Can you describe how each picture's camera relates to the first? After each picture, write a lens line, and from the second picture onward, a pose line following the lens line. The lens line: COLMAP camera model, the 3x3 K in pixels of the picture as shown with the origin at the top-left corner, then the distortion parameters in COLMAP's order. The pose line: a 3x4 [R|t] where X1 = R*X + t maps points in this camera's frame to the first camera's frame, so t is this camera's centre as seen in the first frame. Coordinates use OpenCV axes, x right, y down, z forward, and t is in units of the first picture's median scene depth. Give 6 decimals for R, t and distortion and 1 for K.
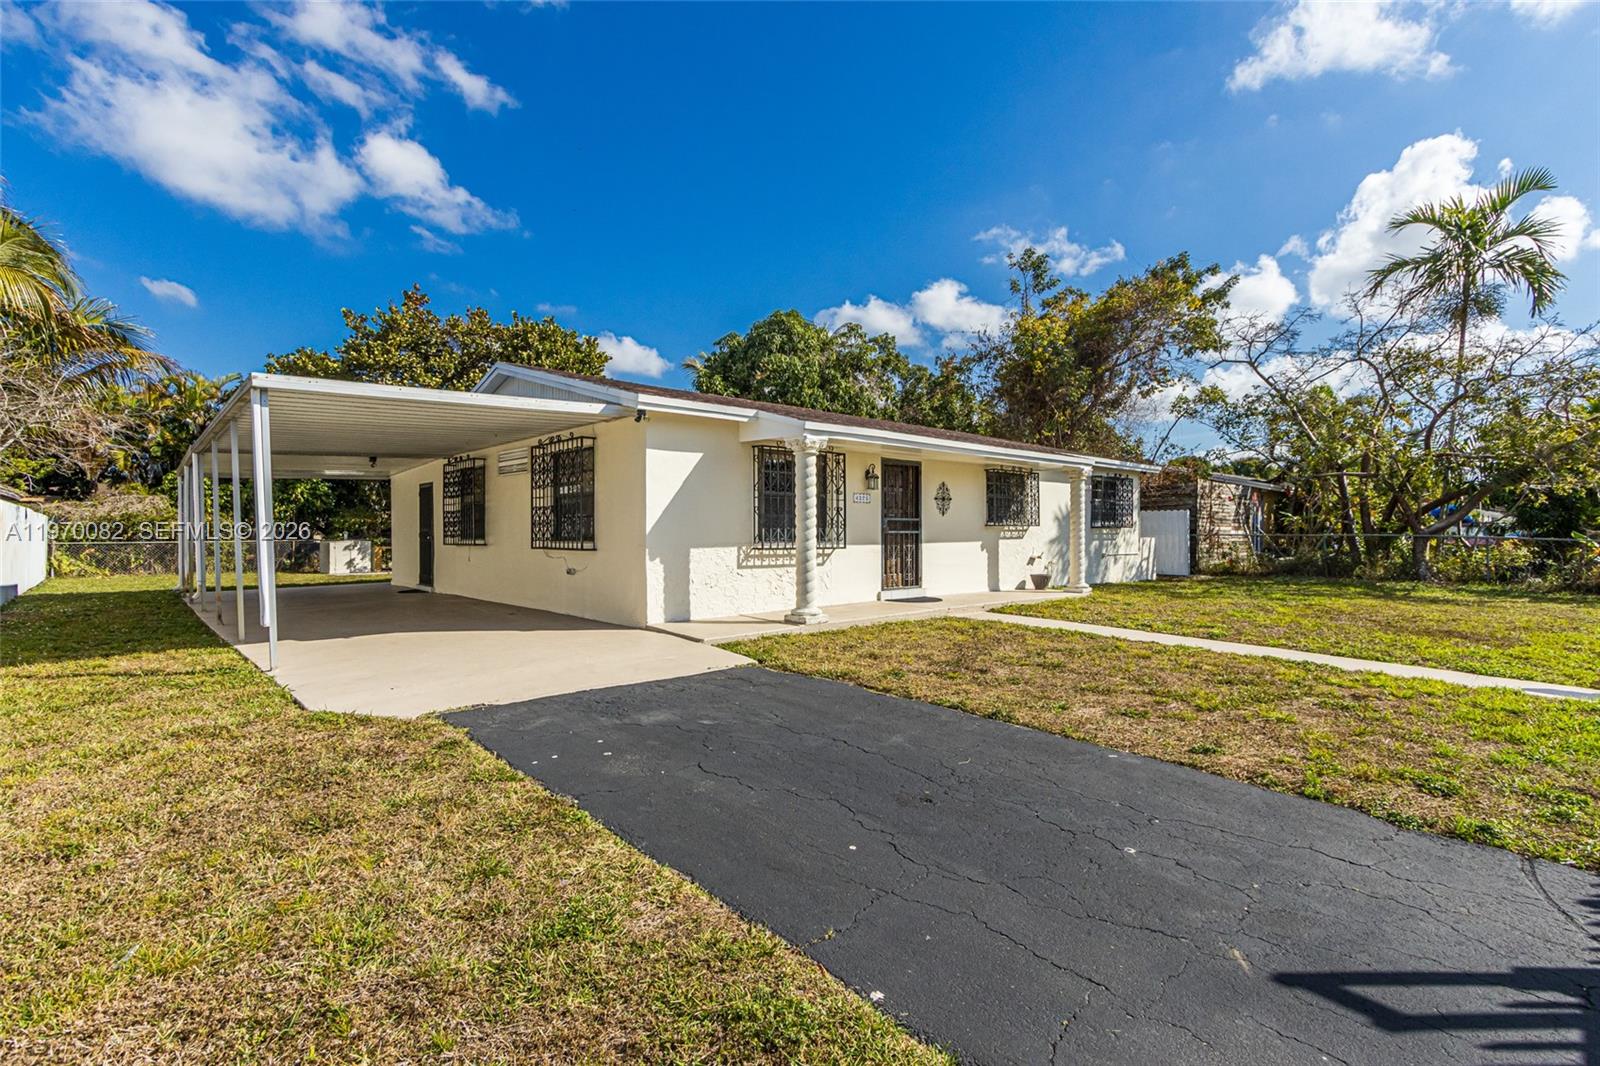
lens RADIAL K [[728.7, 0, 800.0], [0, 728.7, 533.0], [0, 0, 1]] dist [0.004961, 0.000599]
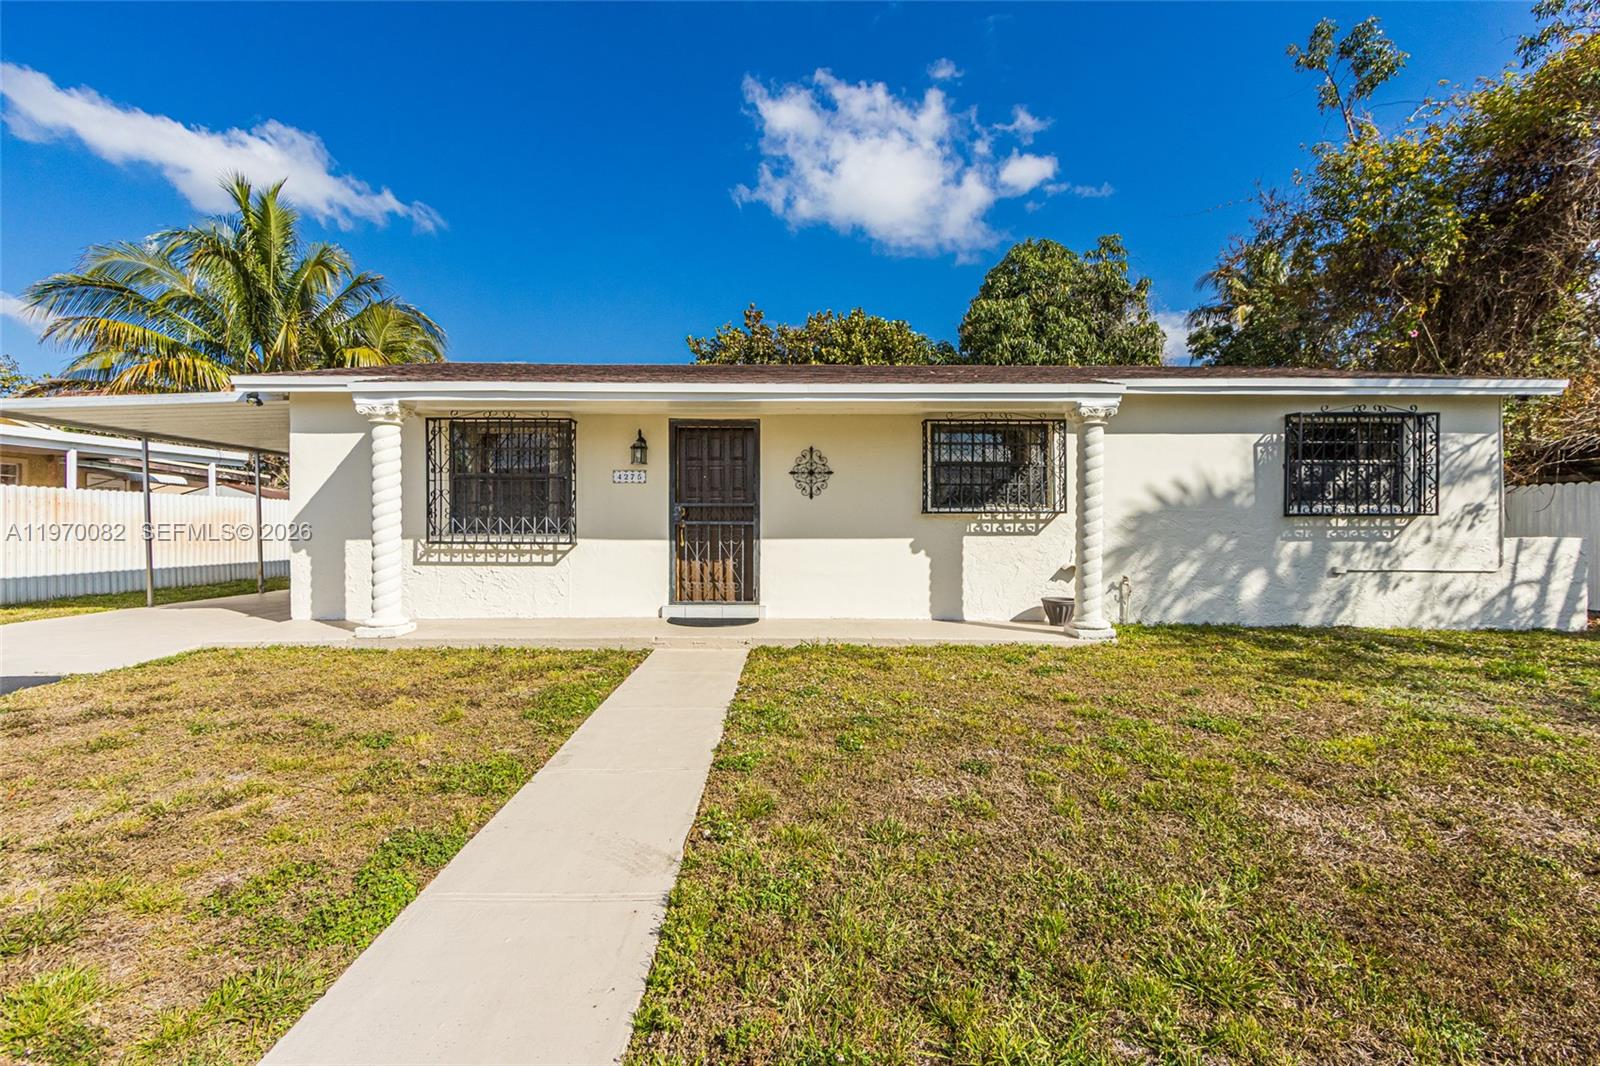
lens RADIAL K [[719.5, 0, 791.1], [0, 719.5, 530.4], [0, 0, 1]] dist [0.004199, 0.000360]
pose [[0.750408, 0.007323, -0.660934, 0.633061], [-0.003575, 0.999969, 0.007021, 0.000717], [0.660965, -0.002906, 0.750411, 0.516611]]
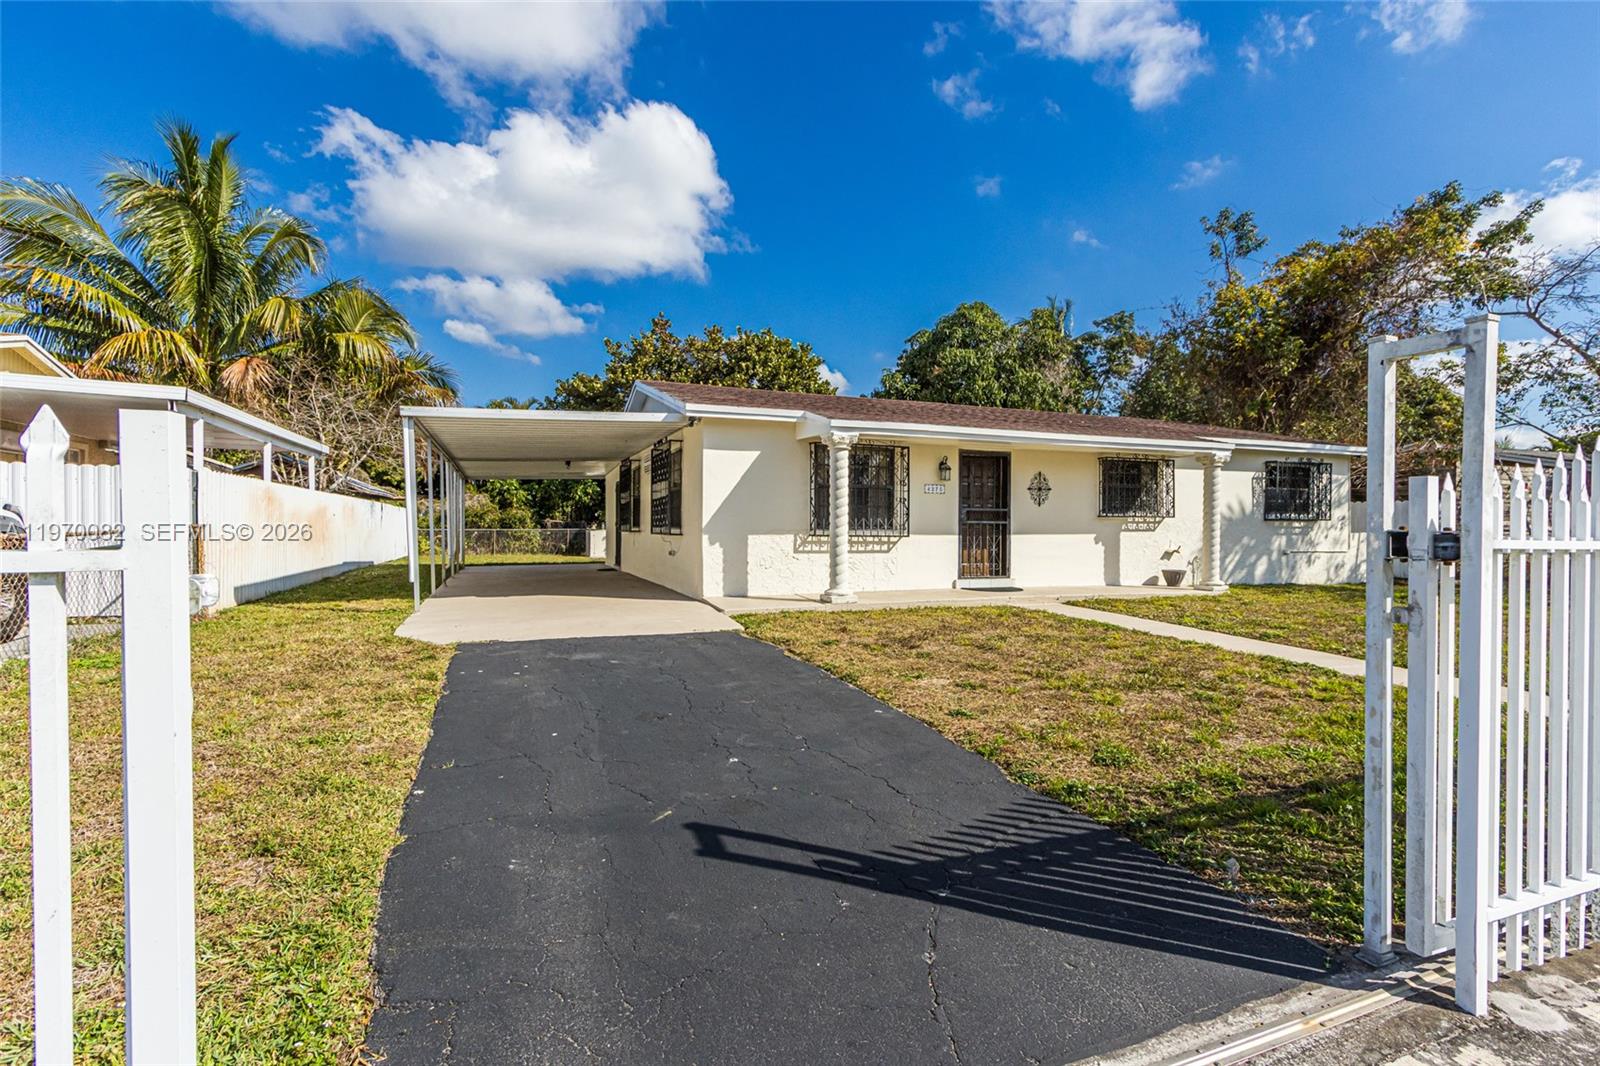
lens RADIAL K [[728.7, 0, 800.0], [0, 728.7, 533.0], [0, 0, 1]] dist [0.004961, 0.000599]
pose [[0.934371, 0.009919, -0.356164, 0.253275], [-0.007630, 0.999940, 0.007830, 0.007325], [0.356220, -0.004599, 0.934391, -0.035529]]
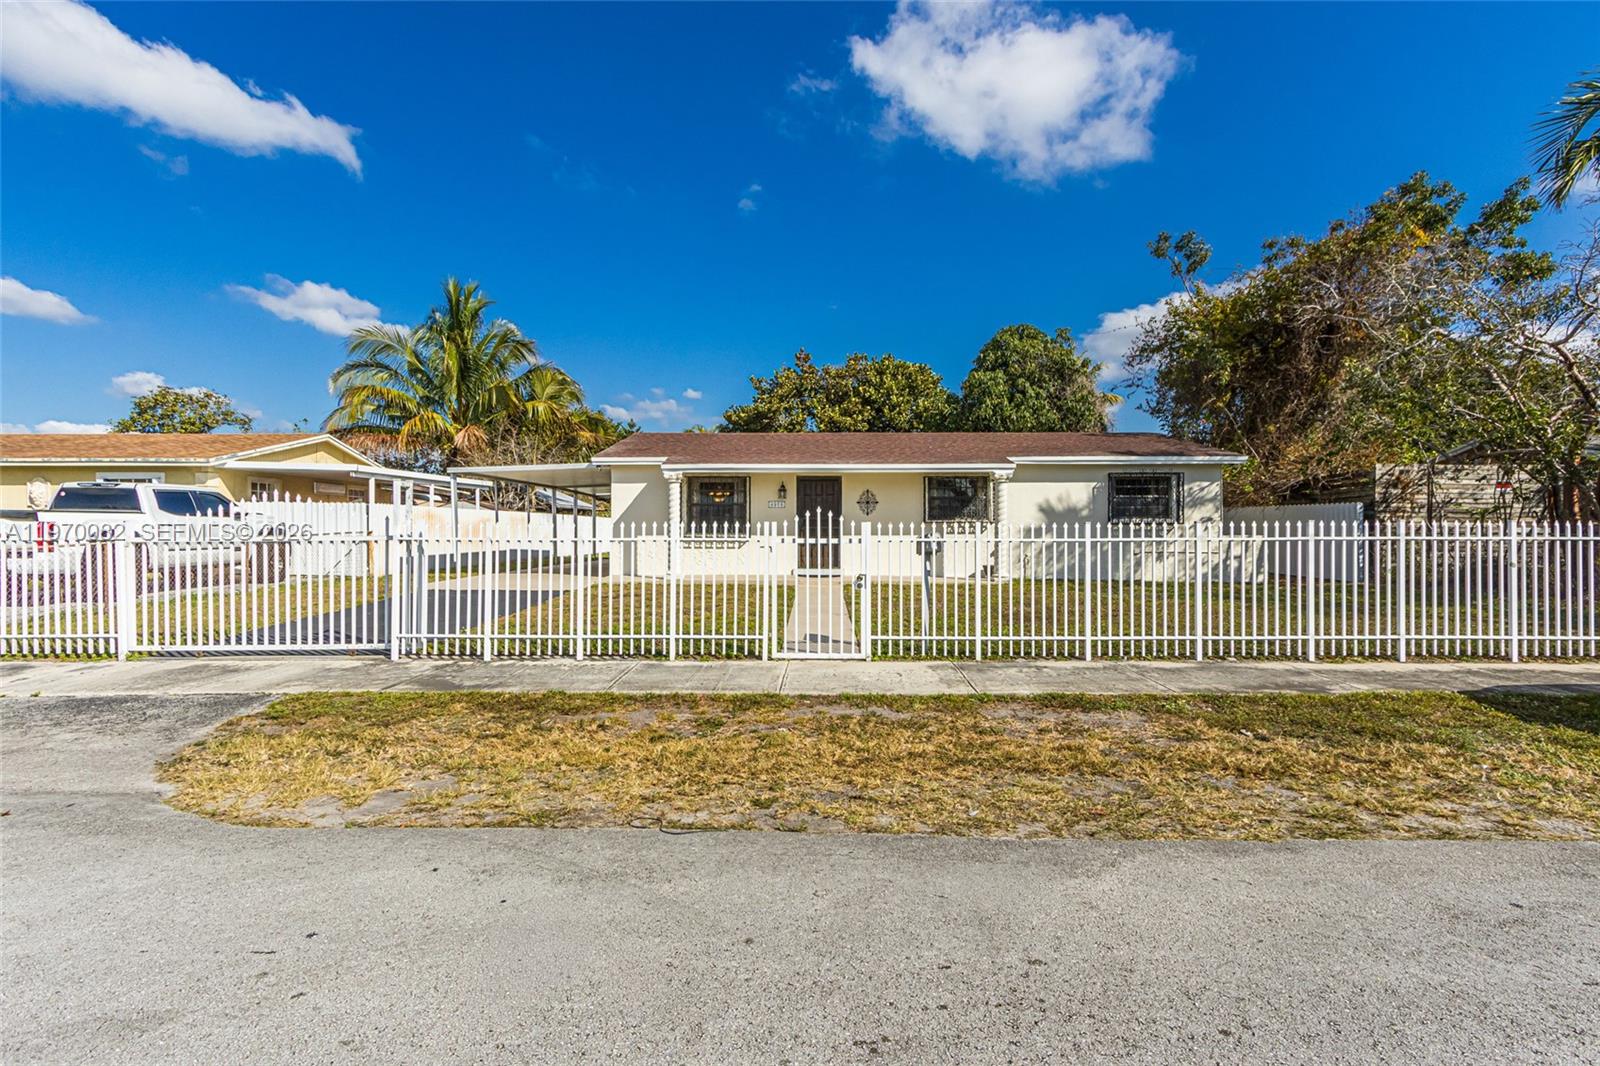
lens RADIAL K [[728.7, 0, 800.0], [0, 728.7, 533.0], [0, 0, 1]] dist [0.004961, 0.000599]
pose [[0.733453, 0.006897, -0.679705, 1.032652], [-0.001774, 0.999965, 0.008233, -0.002483], [0.679738, -0.004833, 0.733439, -0.047691]]
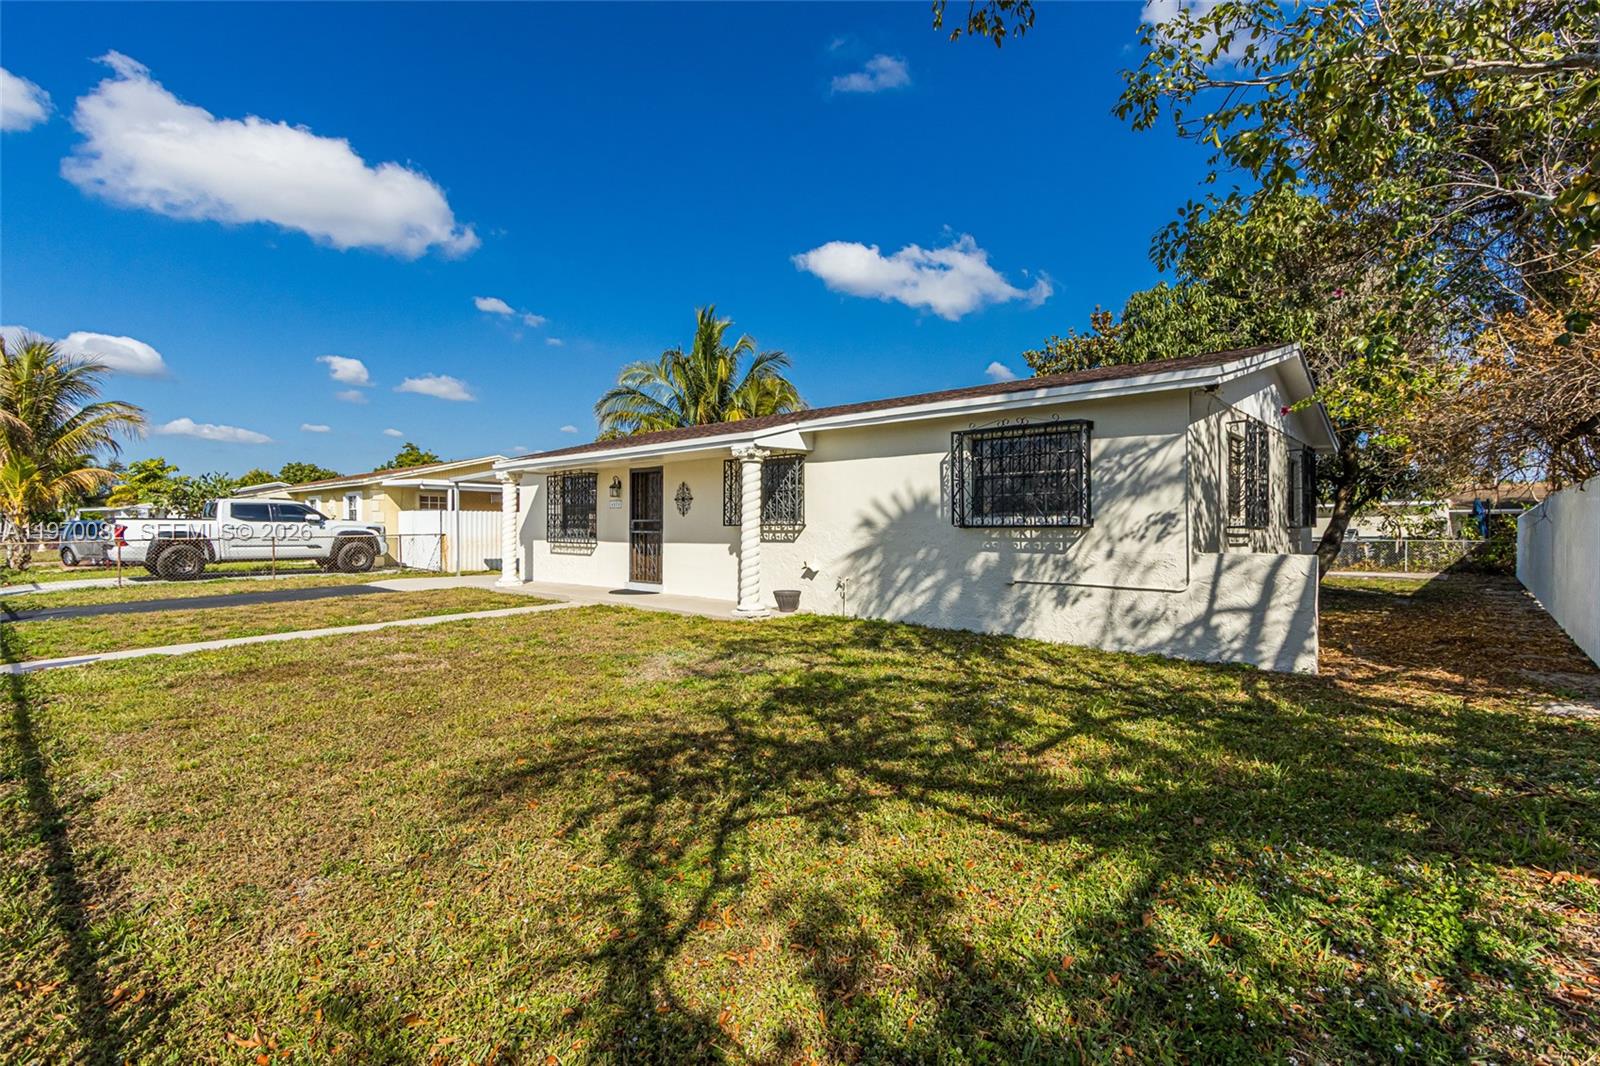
lens RADIAL K [[707.3, 0, 804.1], [0, 707.3, 508.3], [0, 0, 1]] dist [-0.018199, -0.000019]
pose [[0.106754, -0.022179, -0.994038, 1.213890], [-0.002378, 0.999743, -0.022561, -0.012999], [0.994283, 0.004772, 0.106673, 1.096083]]
